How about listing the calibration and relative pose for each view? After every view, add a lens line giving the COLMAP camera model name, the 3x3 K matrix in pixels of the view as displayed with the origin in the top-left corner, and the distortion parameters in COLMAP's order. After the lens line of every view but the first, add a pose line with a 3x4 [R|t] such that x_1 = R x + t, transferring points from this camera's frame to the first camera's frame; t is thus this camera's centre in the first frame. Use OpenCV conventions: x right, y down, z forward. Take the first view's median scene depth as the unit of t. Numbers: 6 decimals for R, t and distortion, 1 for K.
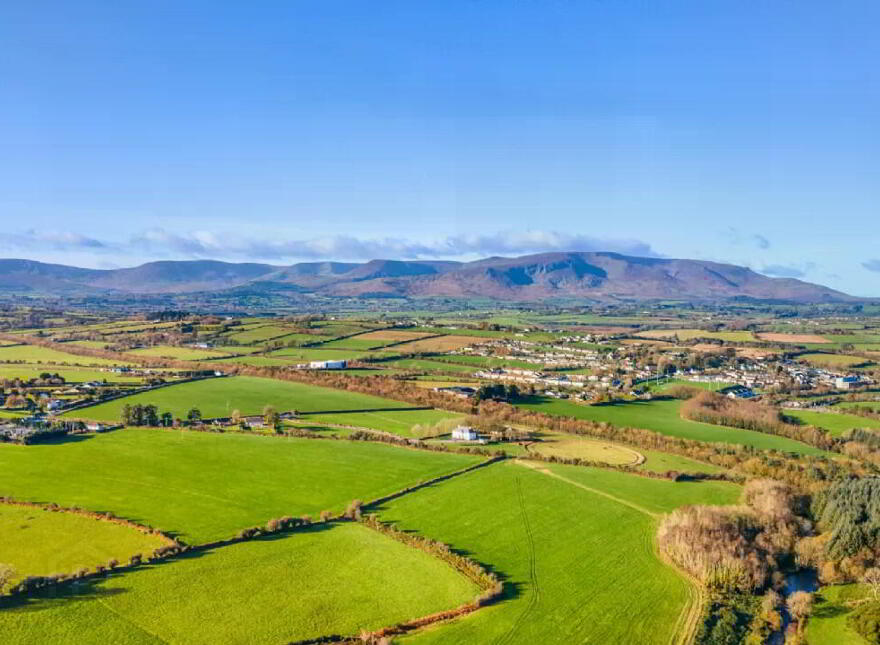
lens RADIAL K [[834.2, 0, 437.2], [0, 834.2, 312.7], [0, 0, 1]] dist [0.039051, -0.000813]
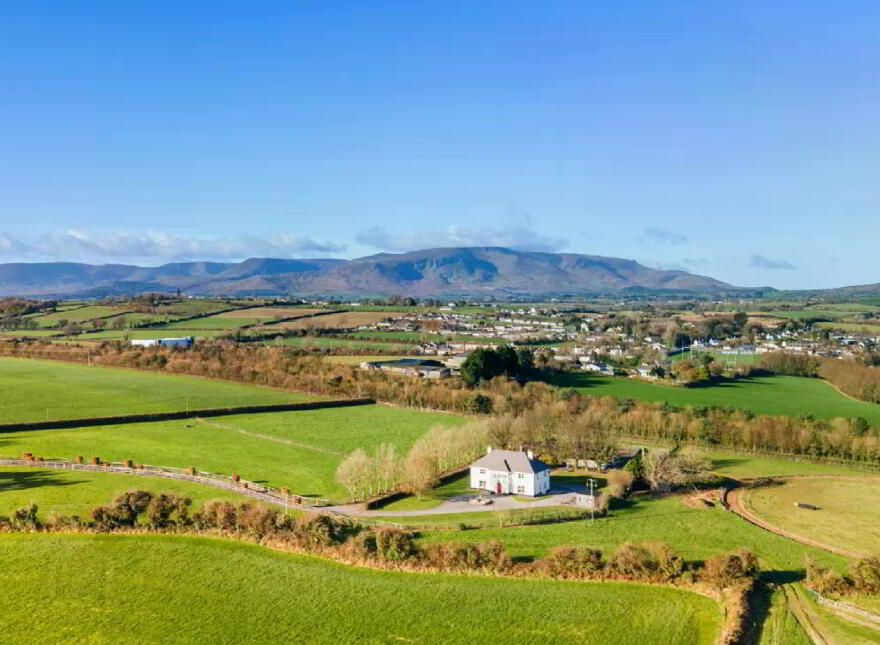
lens RADIAL K [[834.2, 0, 437.2], [0, 834.2, 312.7], [0, 0, 1]] dist [0.039051, -0.000813]
pose [[0.989987, -0.022830, 0.139299, -0.012483], [0.023509, 0.999718, -0.003233, 0.030822], [-0.139186, 0.006475, 0.990245, 0.250219]]
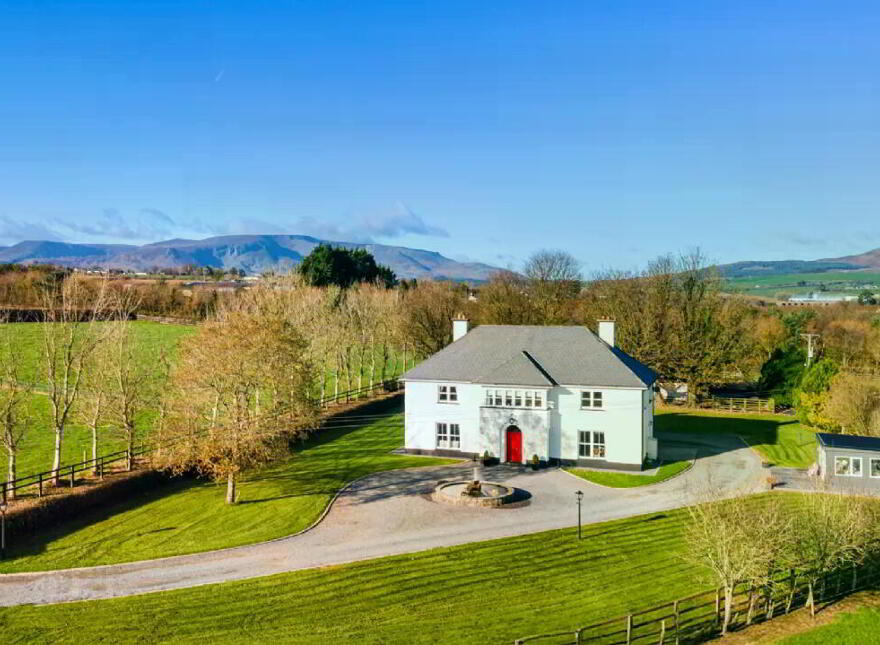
lens RADIAL K [[834.2, 0, 437.2], [0, 834.2, 312.7], [0, 0, 1]] dist [0.039051, -0.000813]
pose [[0.930877, -0.023106, 0.364600, -0.004150], [0.020765, 0.999731, 0.010342, 0.047710], [-0.364741, -0.002057, 0.931107, 0.326779]]
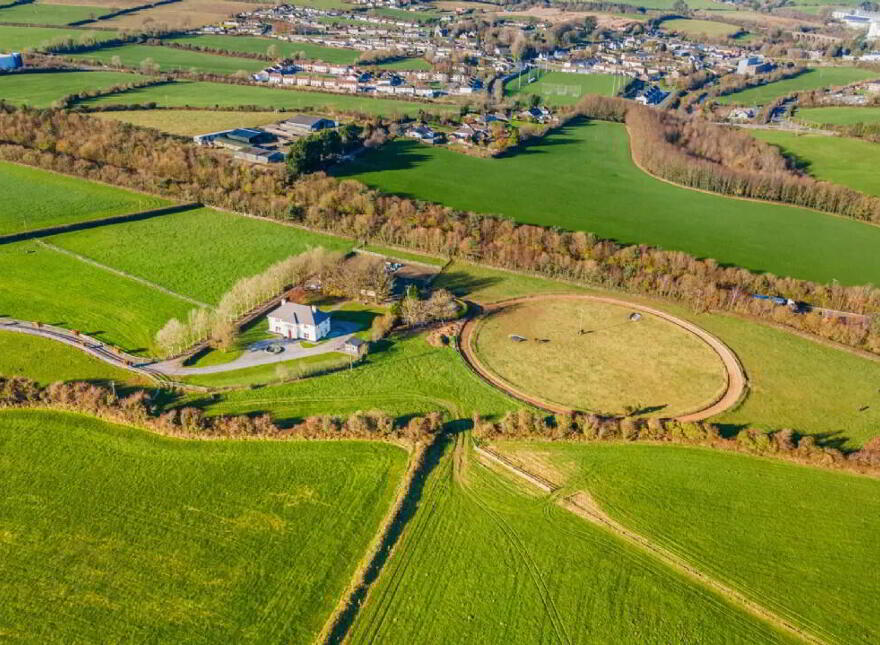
lens RADIAL K [[834.2, 0, 437.2], [0, 834.2, 312.7], [0, 0, 1]] dist [0.039051, -0.000813]
pose [[0.960051, -0.106367, 0.258821, -0.002426], [-0.003073, 0.920874, 0.389847, -0.004538], [-0.279809, -0.375068, 0.883759, 0.226318]]
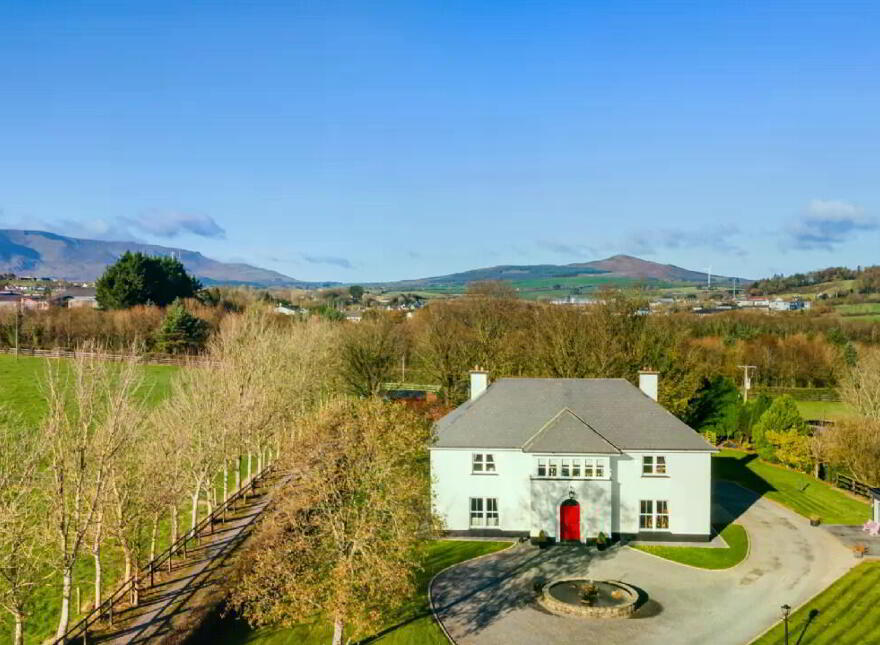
lens RADIAL K [[849.1, 0, 440.0], [0, 849.1, 322.5], [0, 0, 1]] dist [0.025302, 0.013119]
pose [[0.794689, -0.034599, 0.606030, -0.010061], [0.024257, 0.999387, 0.025249, 0.045800], [-0.606532, -0.005365, 0.795041, 0.335350]]
